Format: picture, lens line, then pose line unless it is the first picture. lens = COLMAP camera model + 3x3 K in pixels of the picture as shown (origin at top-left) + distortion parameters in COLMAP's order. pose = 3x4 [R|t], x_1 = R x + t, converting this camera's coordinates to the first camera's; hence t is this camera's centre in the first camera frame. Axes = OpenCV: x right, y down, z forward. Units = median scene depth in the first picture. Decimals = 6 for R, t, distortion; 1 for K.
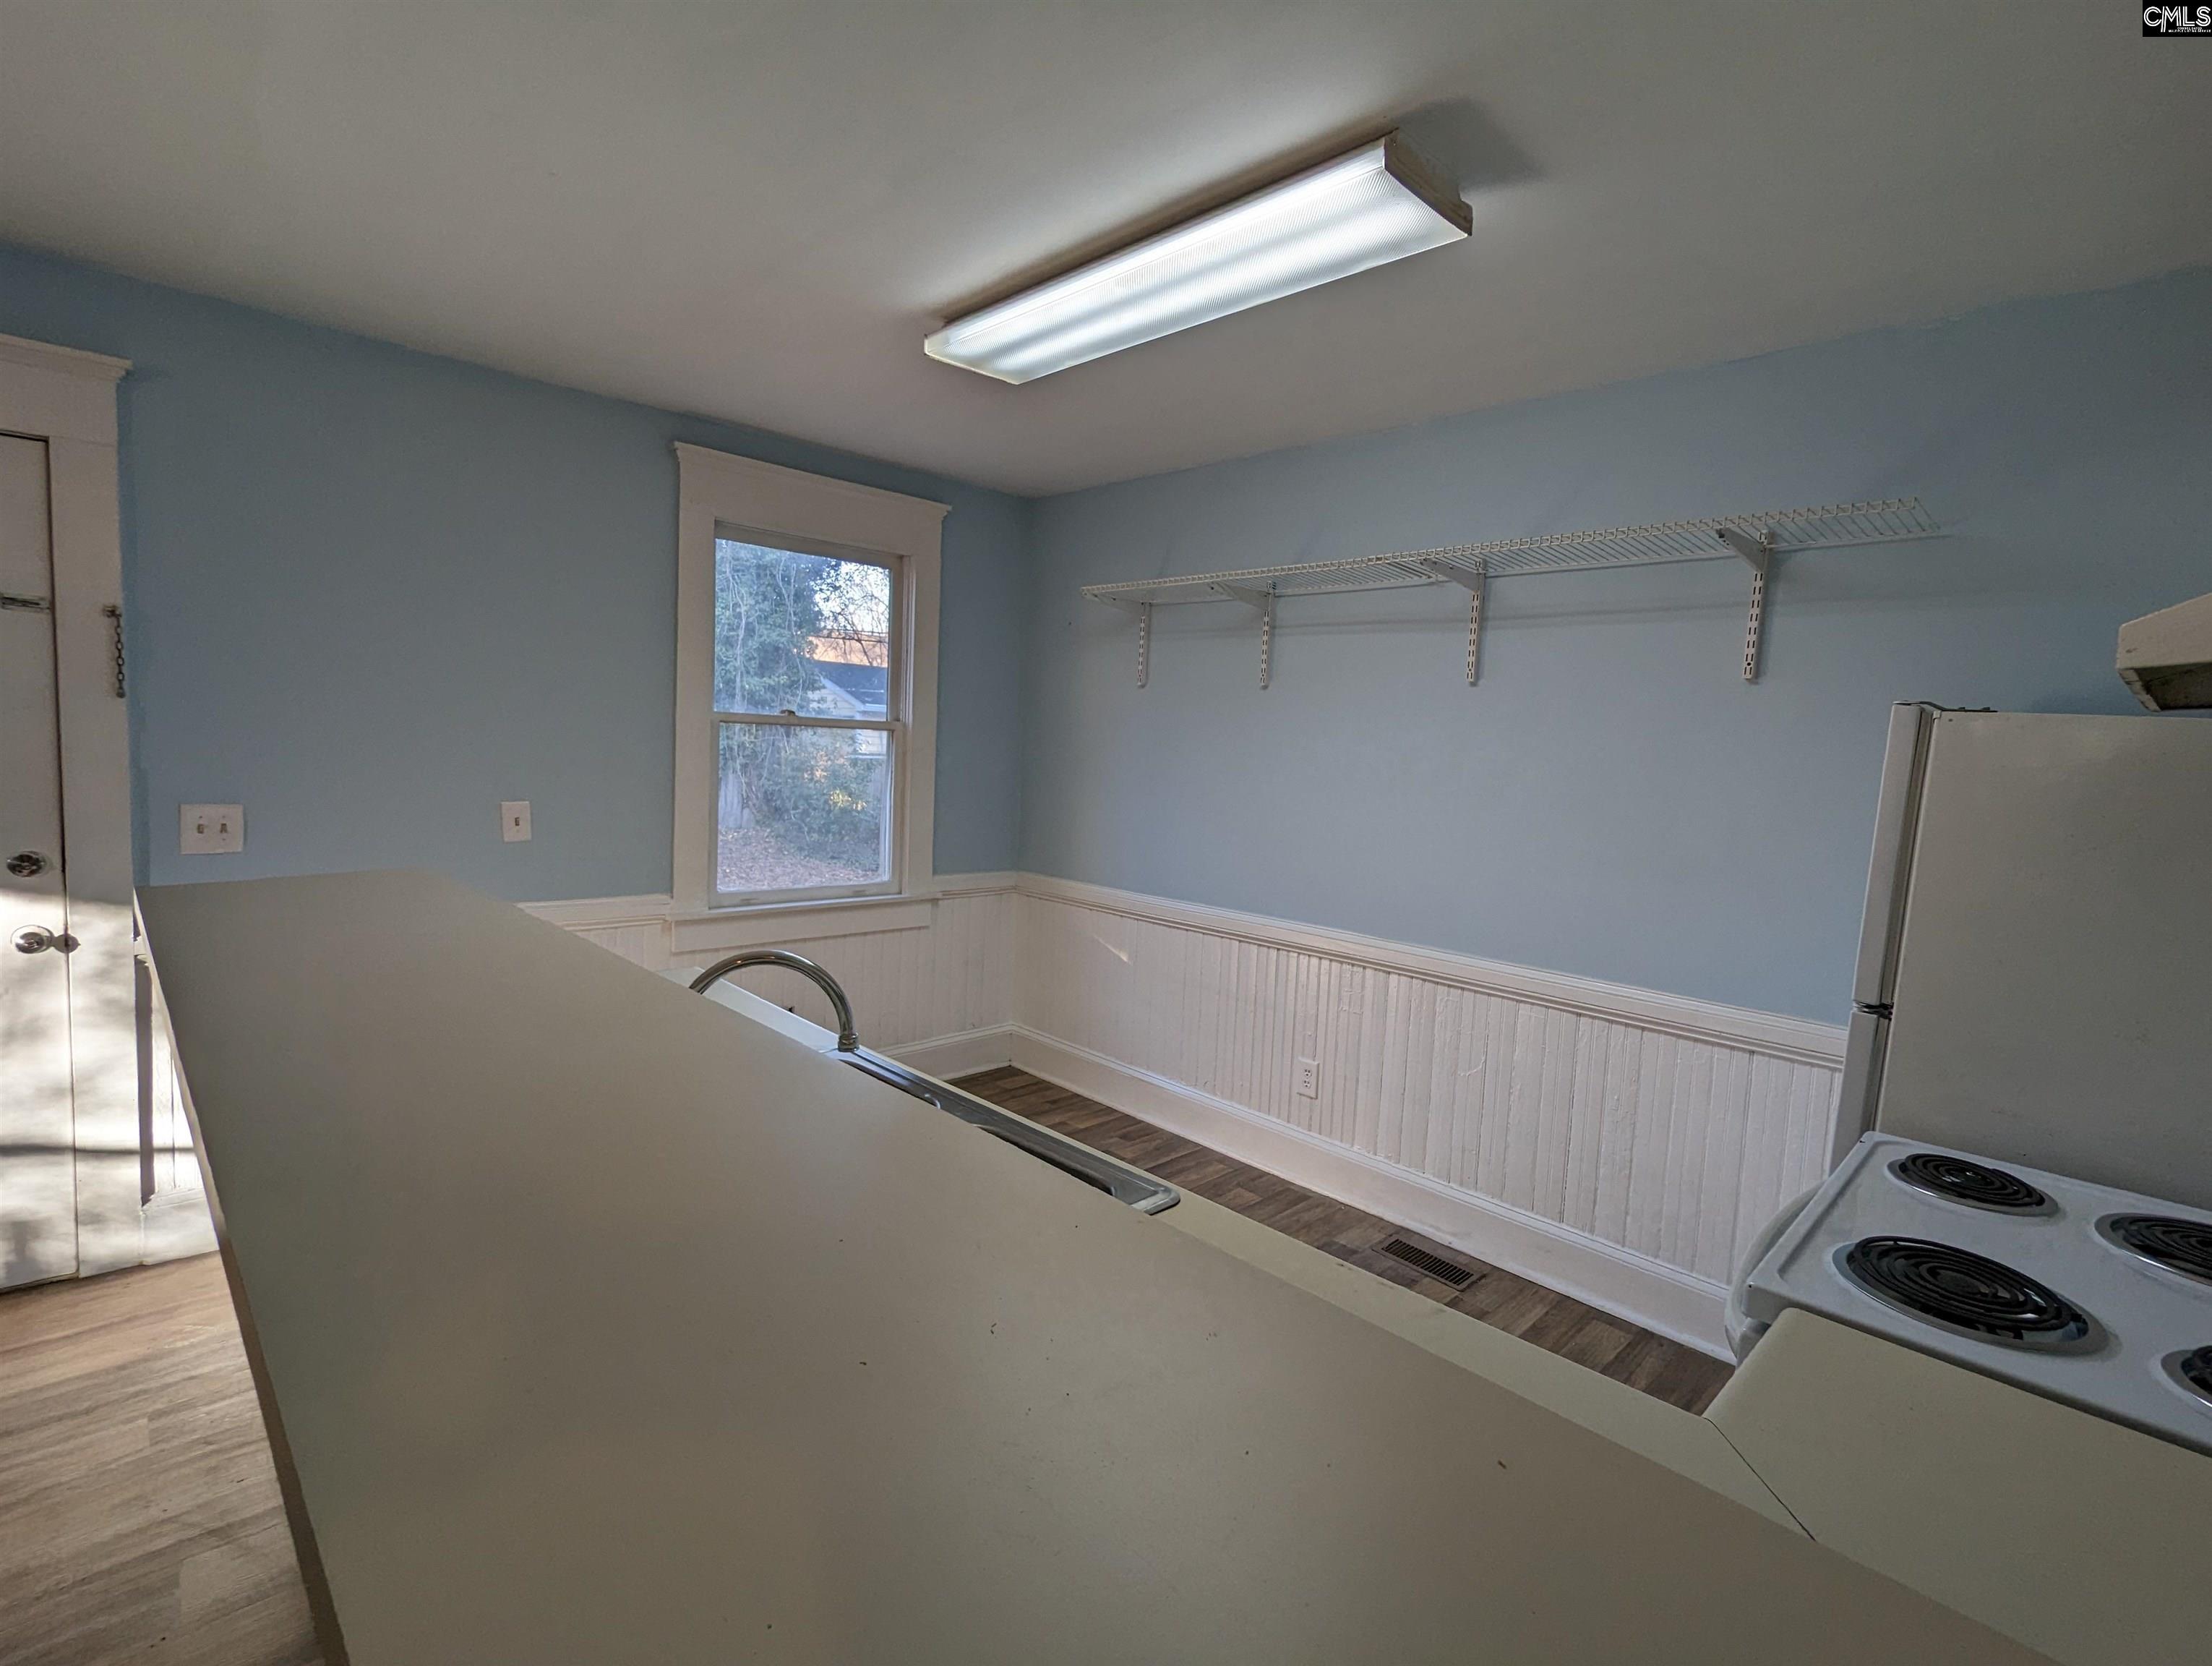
lens RADIAL K [[1052.3, 0, 1108.6], [0, 1052.3, 827.7], [0, 0, 1]] dist [-0.003300, 0.002294]
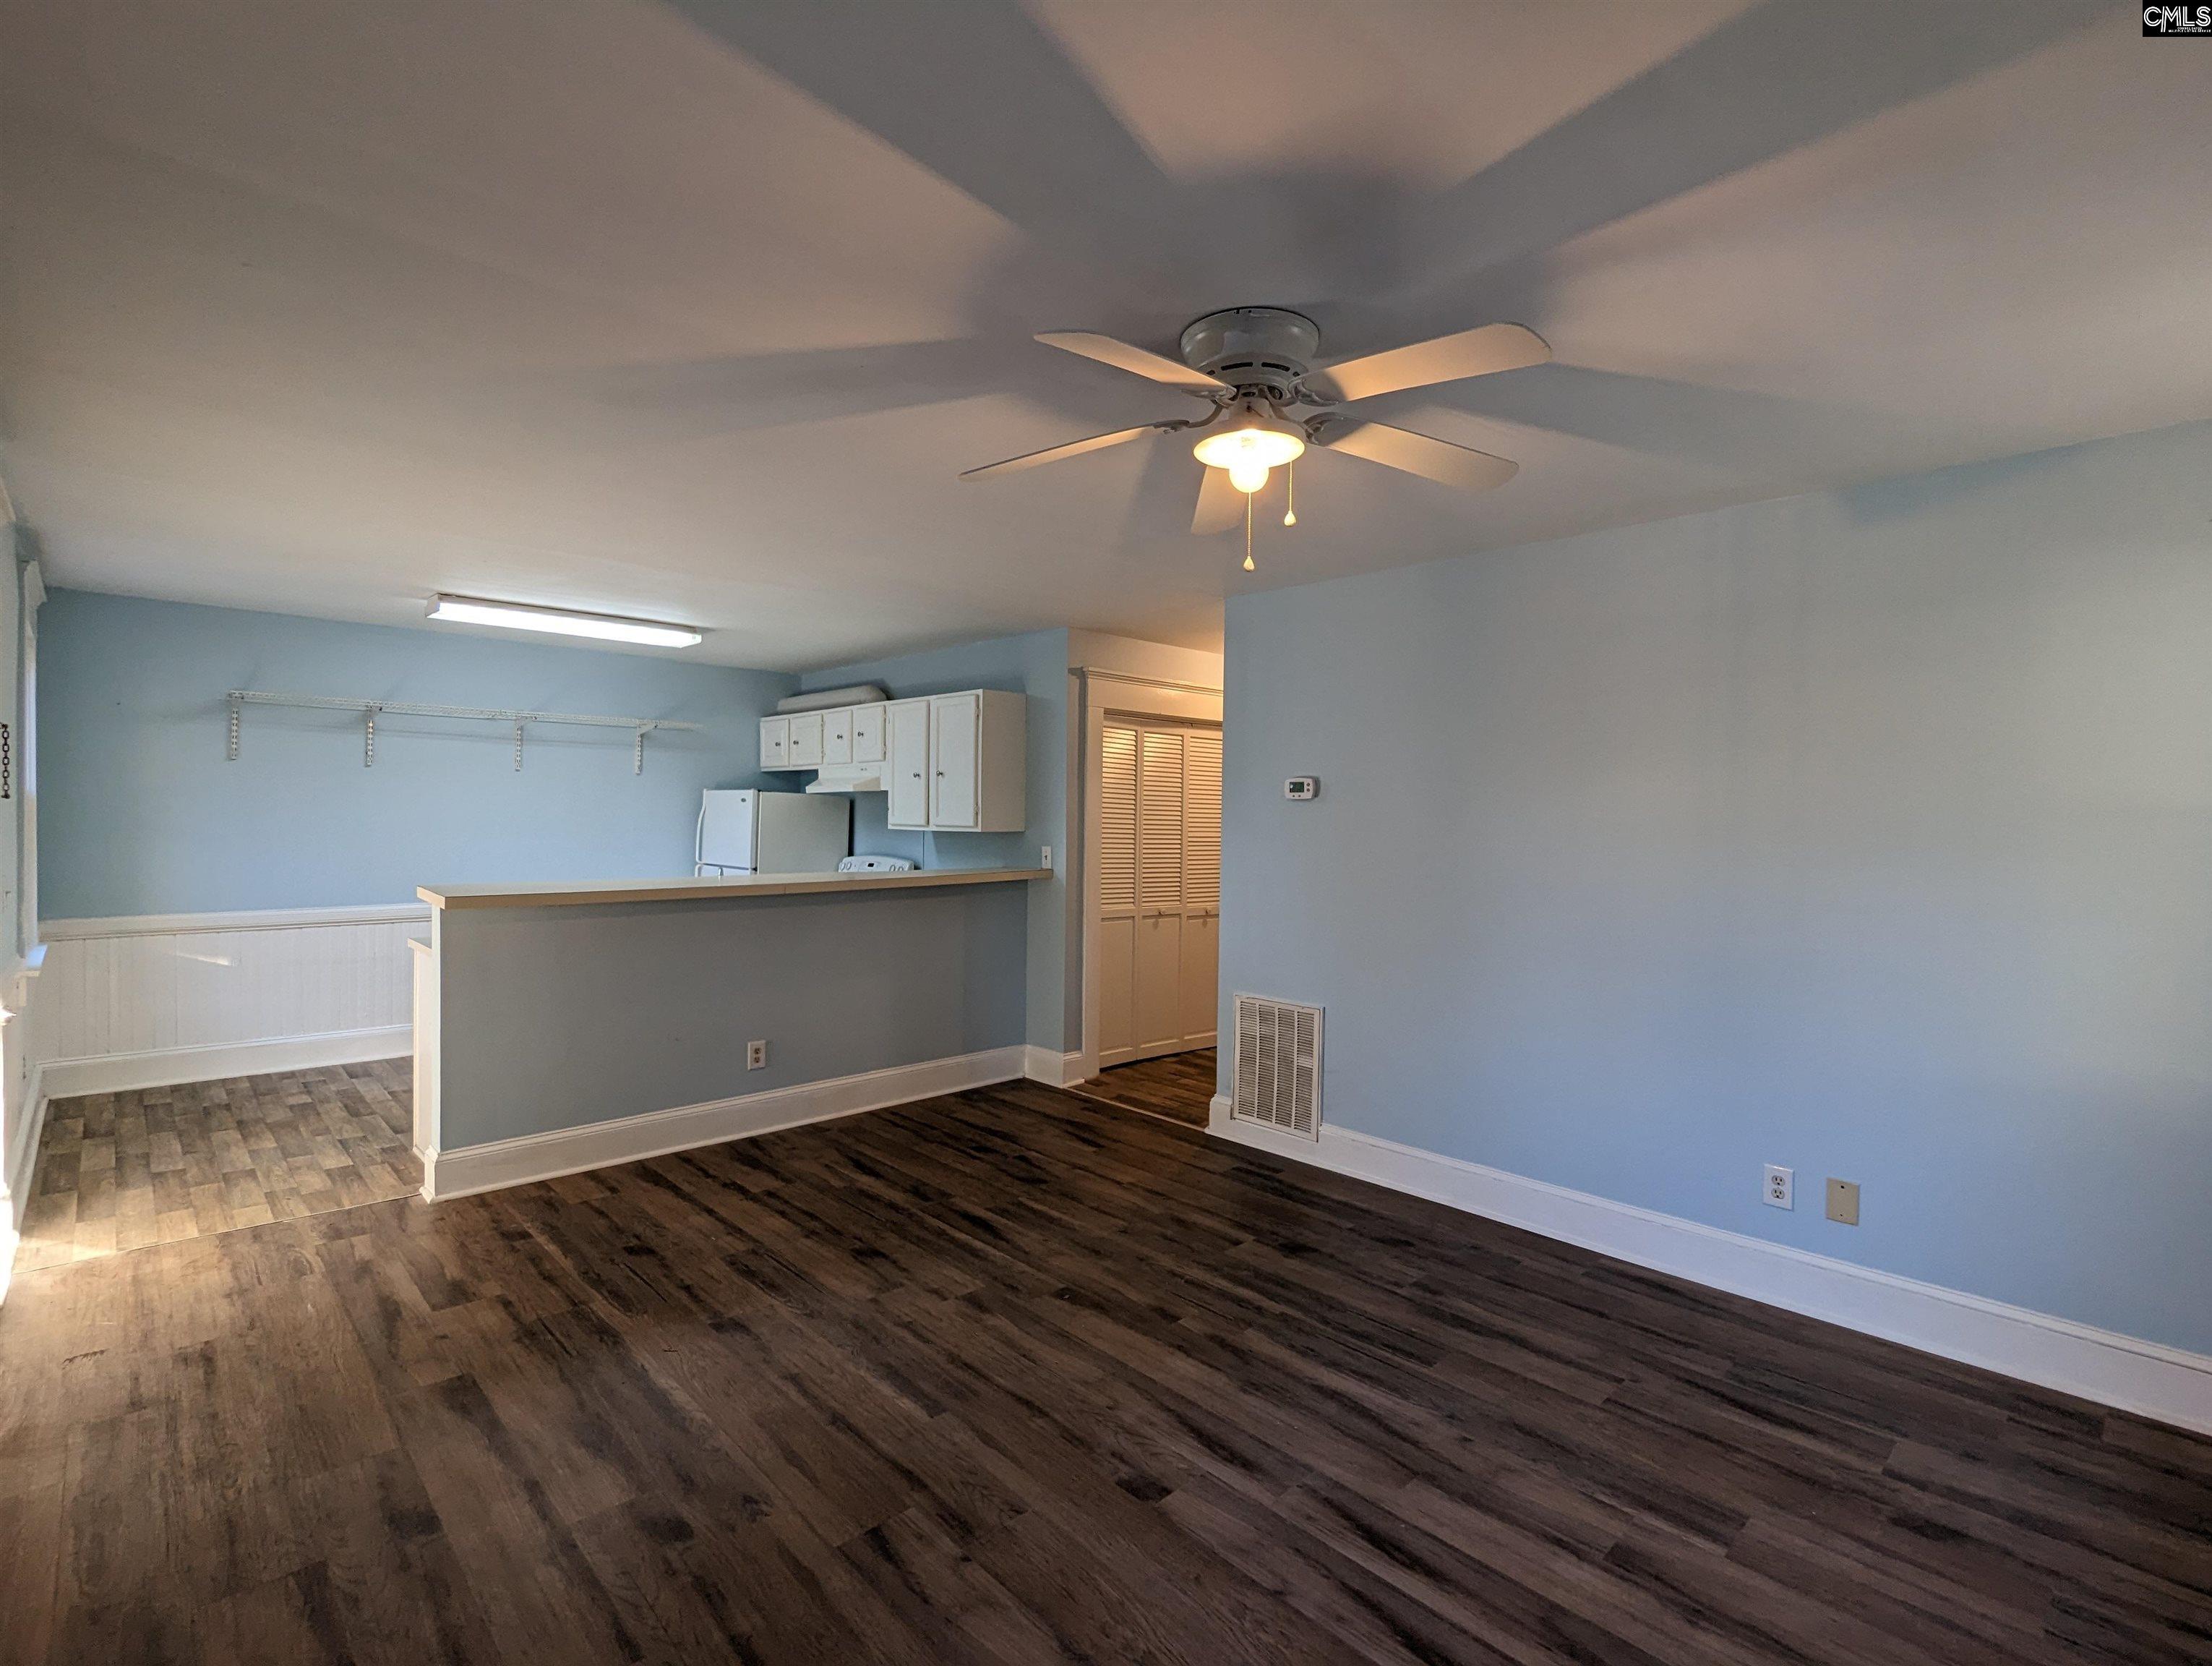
lens RADIAL K [[1052.3, 0, 1108.3], [0, 1052.3, 829.5], [0, 0, 1]] dist [-0.003300, 0.002294]
pose [[0.005115, -0.062429, 0.998036, -1.626350], [0.067396, 0.995802, 0.061943, -0.063857], [-0.997713, 0.066947, 0.009301, -0.176439]]
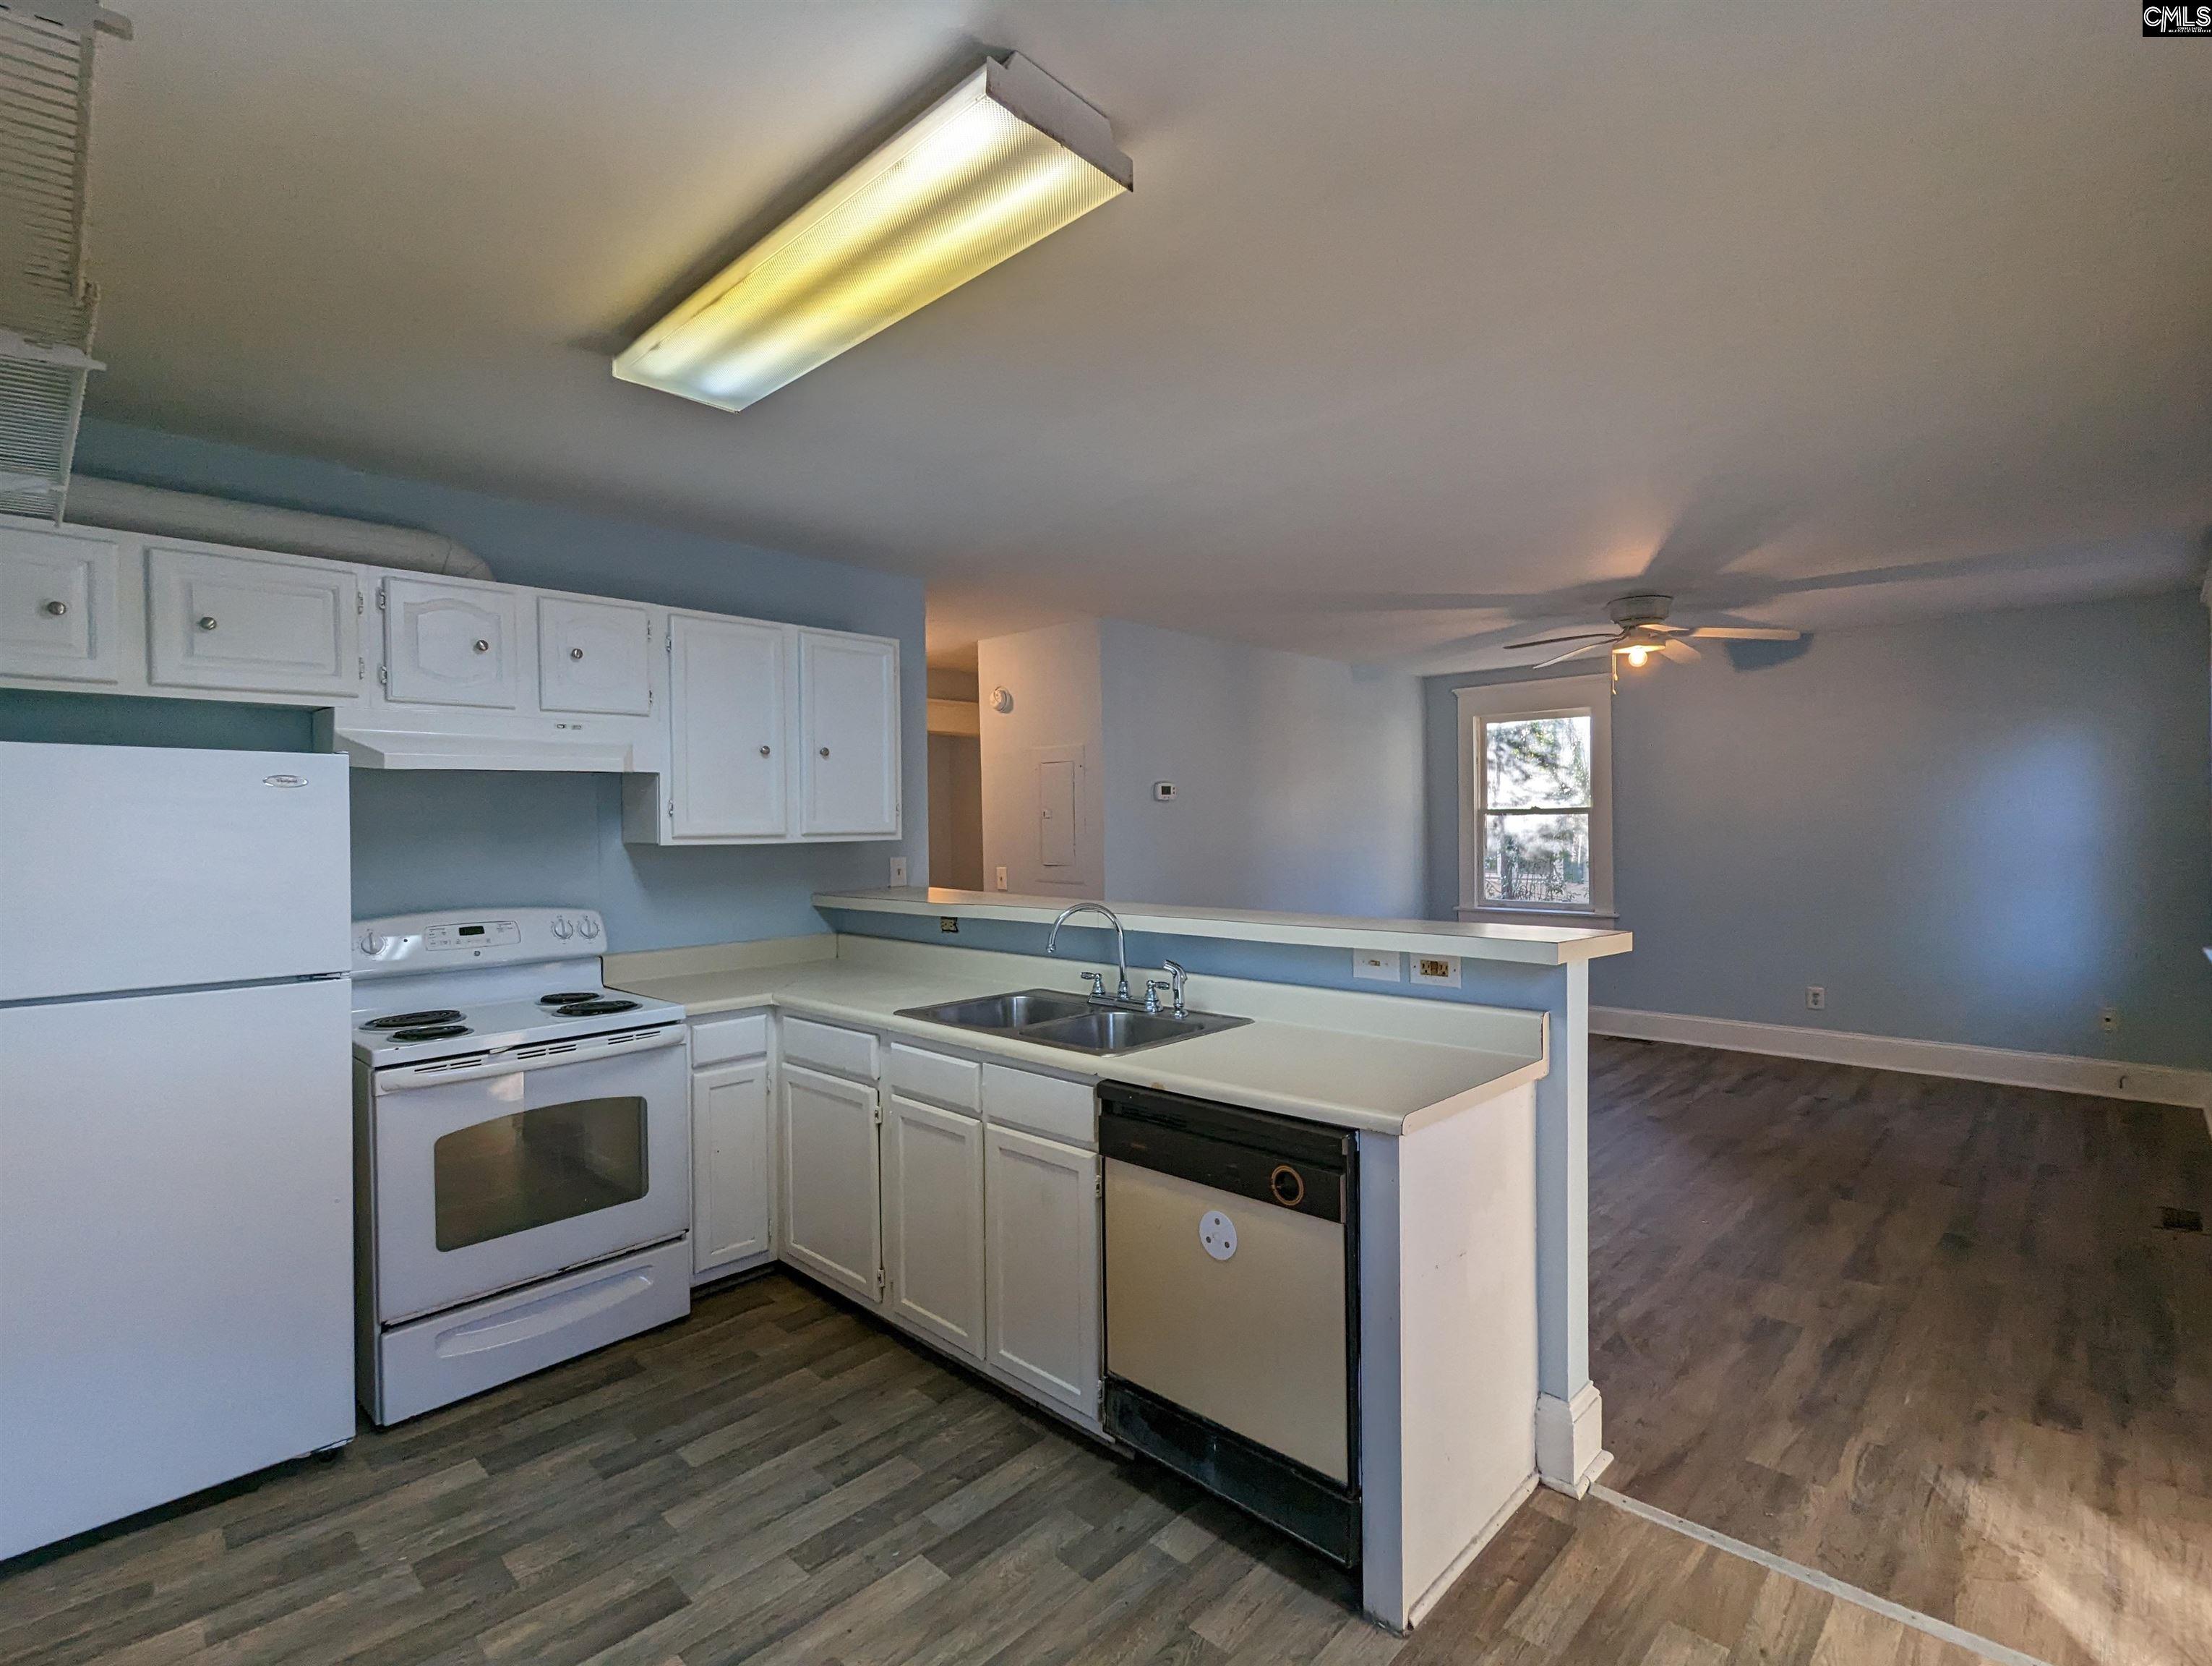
lens RADIAL K [[1052.3, 0, 1101.8], [0, 1052.3, 836.6], [0, 0, 1]] dist [-0.003300, 0.002294]
pose [[-0.998806, -0.036309, -0.032684, -0.106455], [-0.039091, 0.995268, 0.088958, -0.089169], [0.029300, 0.090129, -0.995499, 1.270195]]
